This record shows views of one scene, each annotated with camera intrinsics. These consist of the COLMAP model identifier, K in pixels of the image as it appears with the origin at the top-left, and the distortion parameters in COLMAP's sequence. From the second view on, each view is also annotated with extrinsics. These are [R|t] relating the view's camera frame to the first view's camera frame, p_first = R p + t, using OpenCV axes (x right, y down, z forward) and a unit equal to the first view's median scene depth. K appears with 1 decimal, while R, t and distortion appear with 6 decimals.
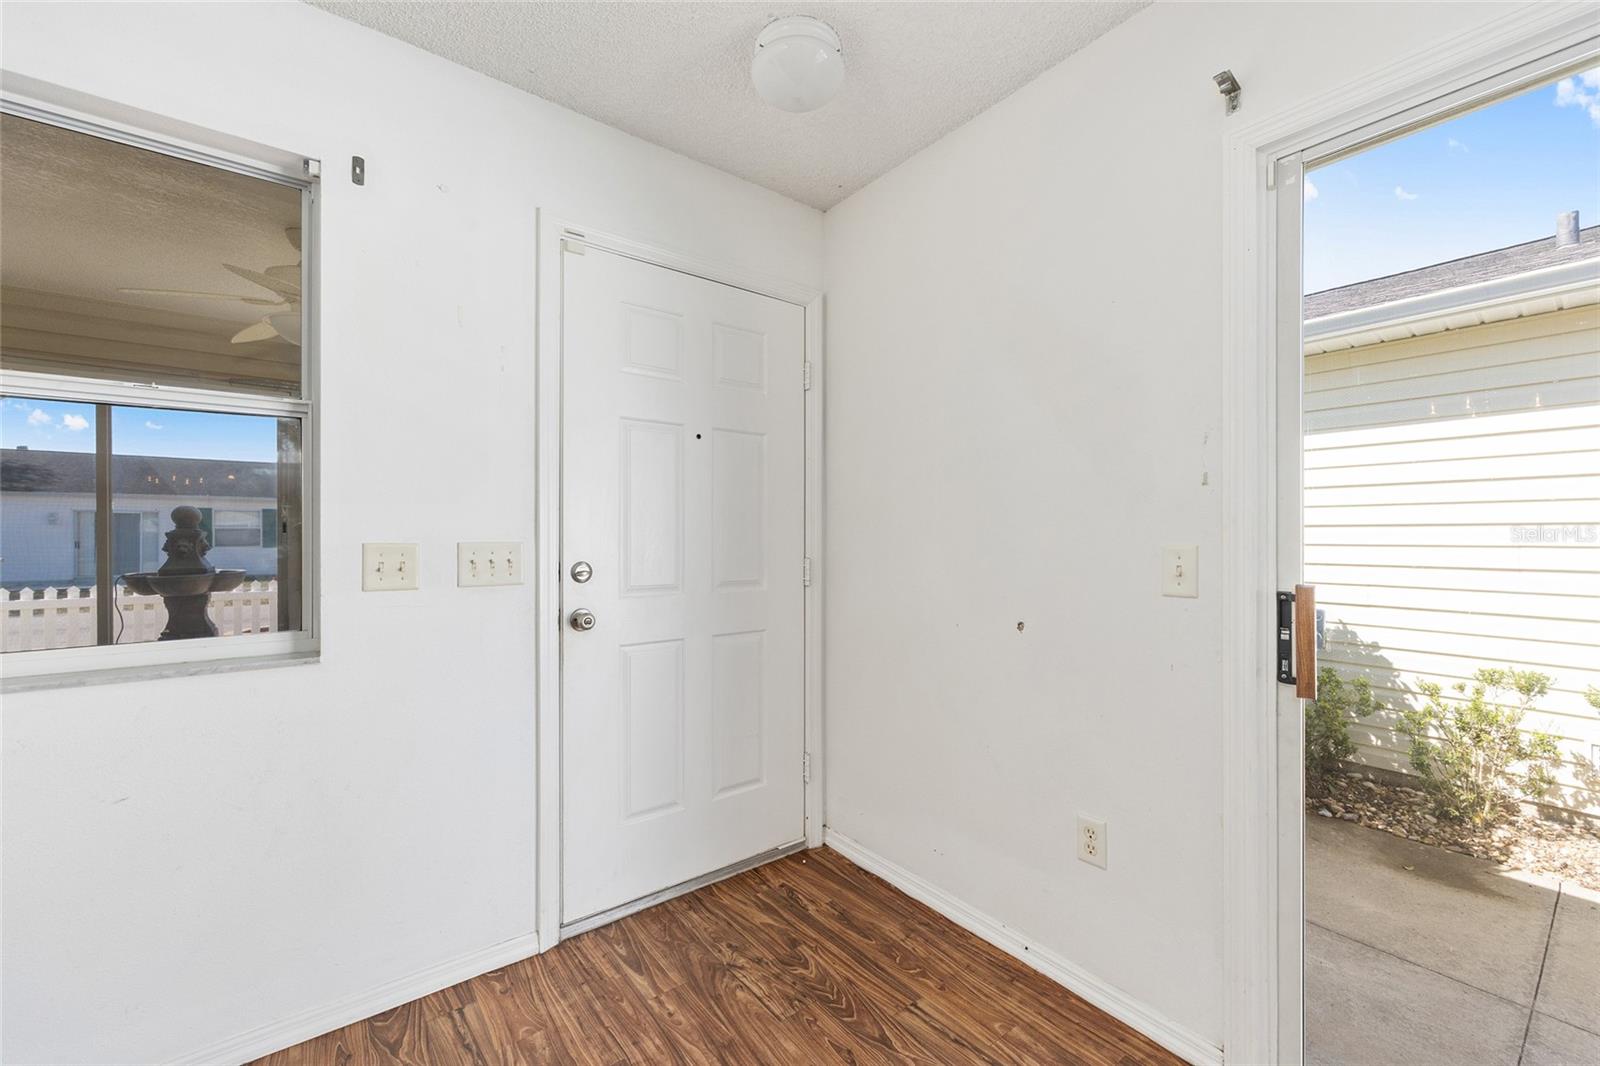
lens RADIAL K [[644.3, 0, 794.5], [0, 644.3, 533.8], [0, 0, 1]] dist [-0.025799, 0.009028]
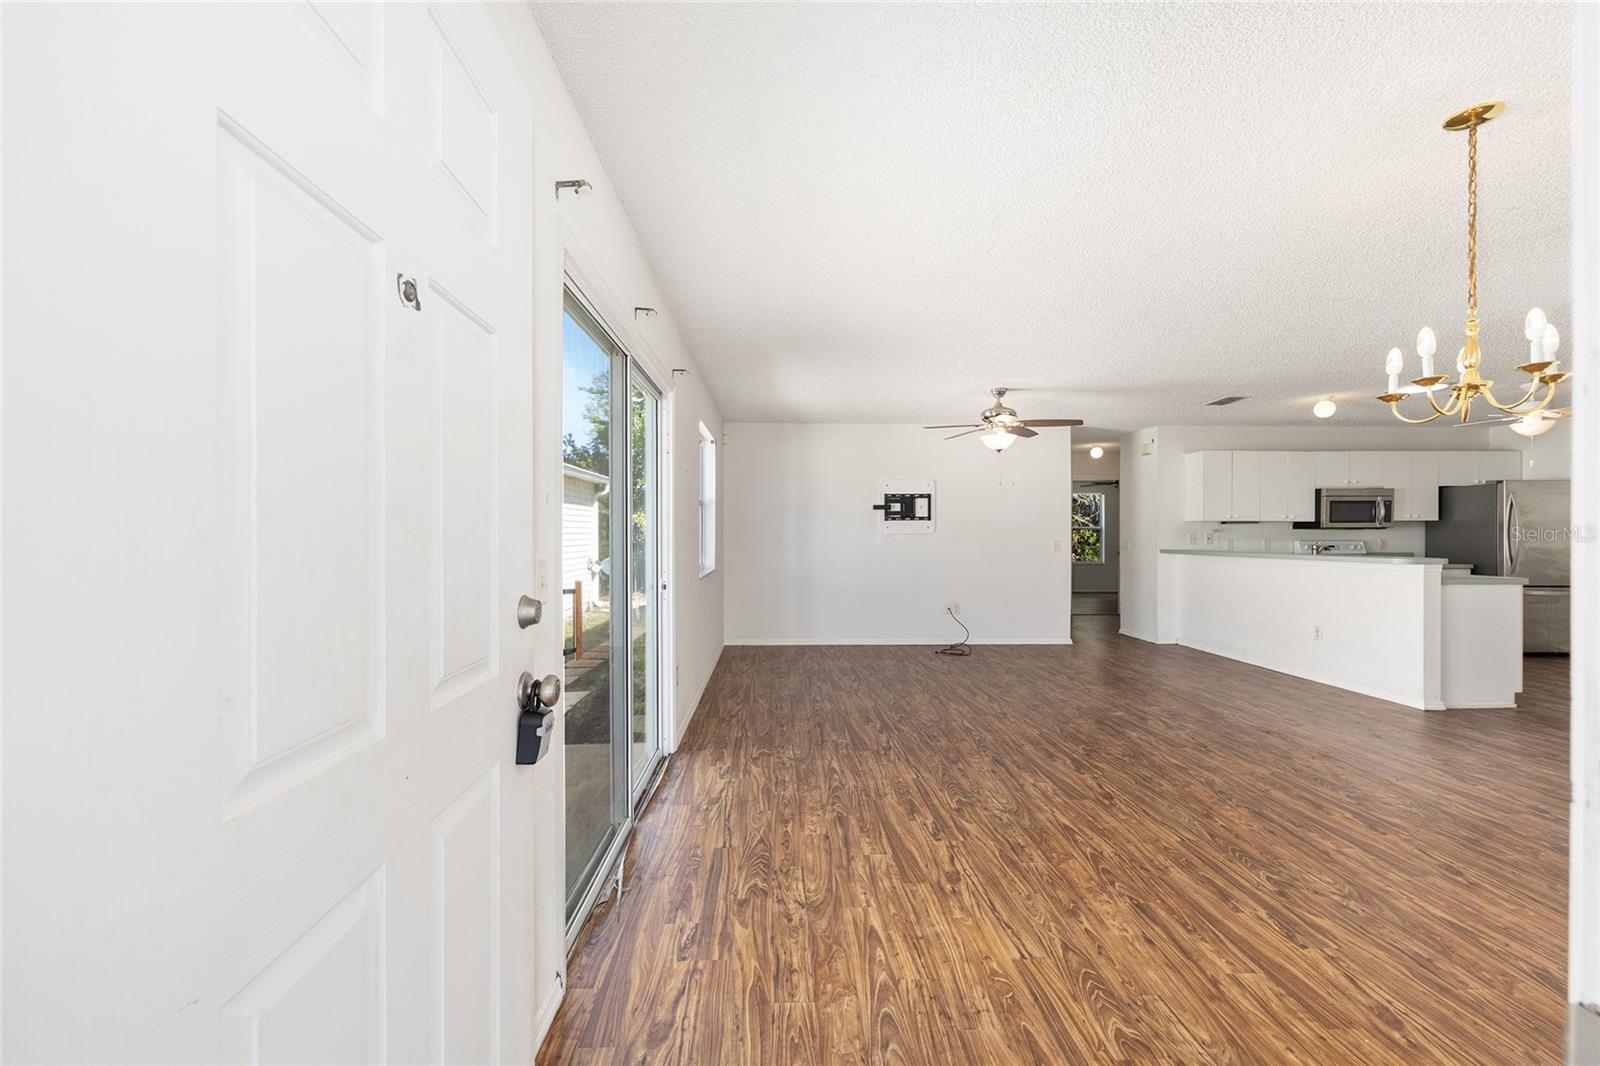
lens RADIAL K [[644.3, 0, 794.5], [0, 644.3, 533.8], [0, 0, 1]] dist [-0.025799, 0.009028]
pose [[-0.817041, 0.000966, 0.576578, -0.793359], [0.000087, 0.999999, -0.001551, -0.013979], [-0.576579, -0.001217, -0.817041, 2.029656]]
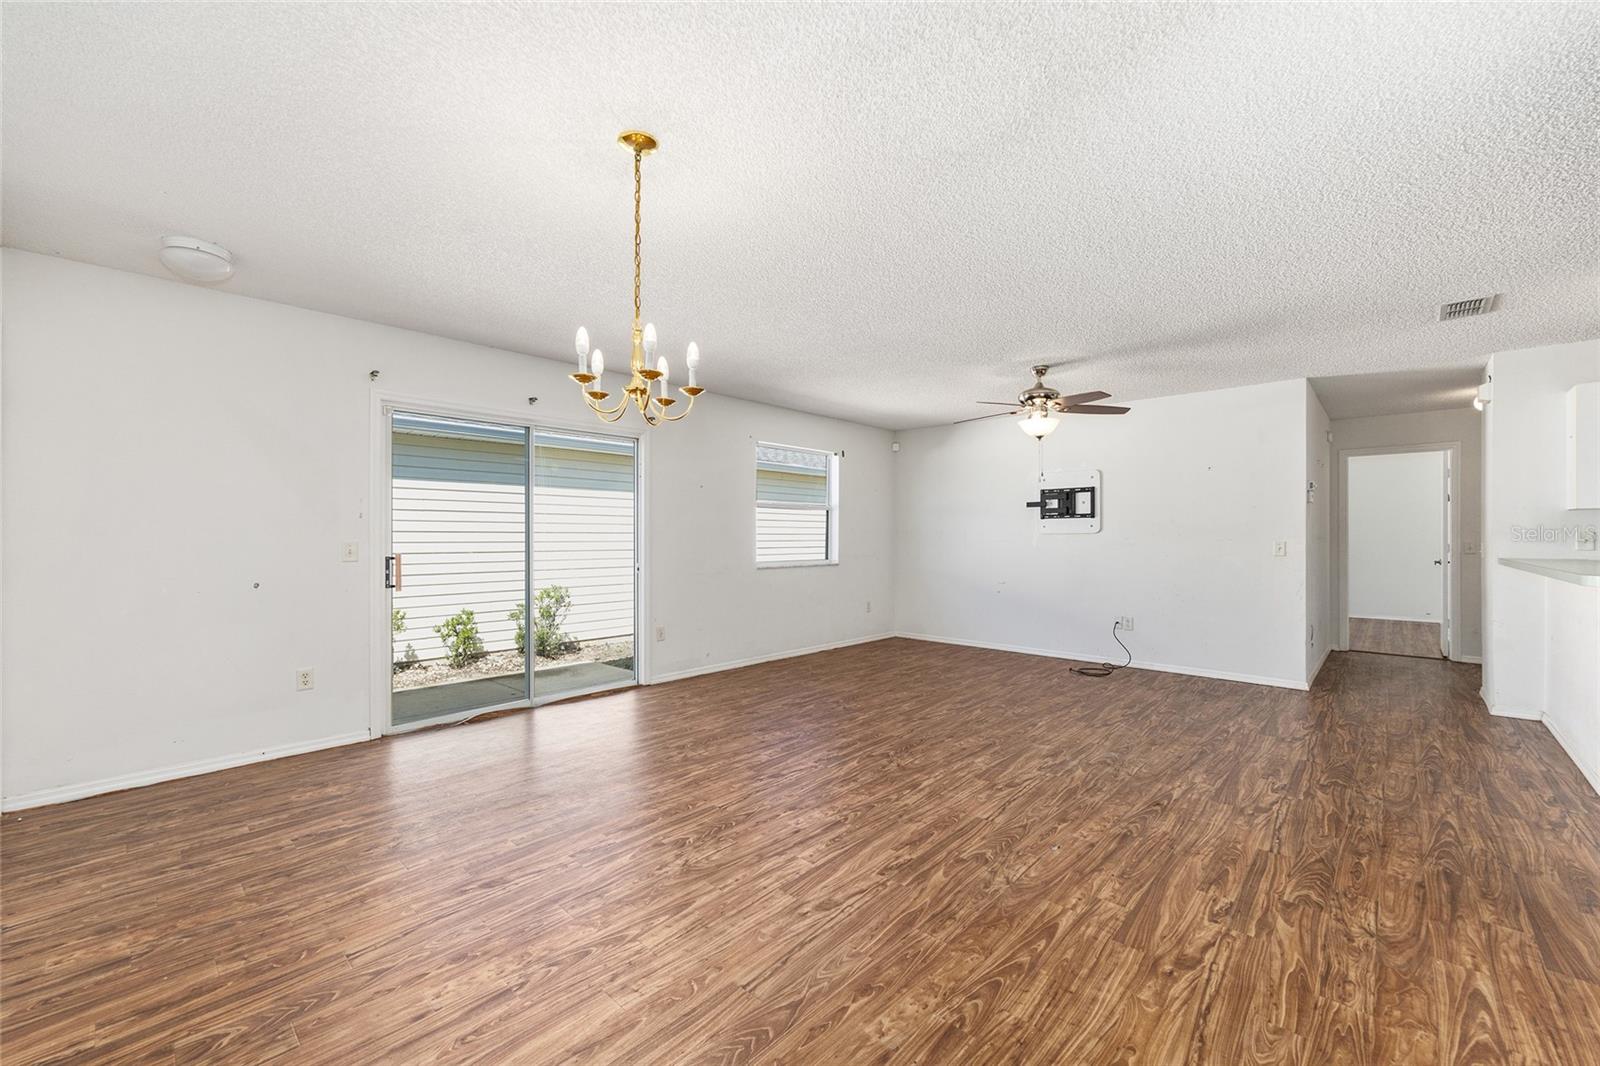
lens RADIAL K [[644.3, 0, 794.5], [0, 644.3, 533.8], [0, 0, 1]] dist [-0.025799, 0.009028]
pose [[-0.183230, 0.002521, 0.983067, -1.216856], [-0.001793, 0.999994, -0.002899, -0.011109], [-0.983068, -0.002294, -0.183224, 1.586308]]
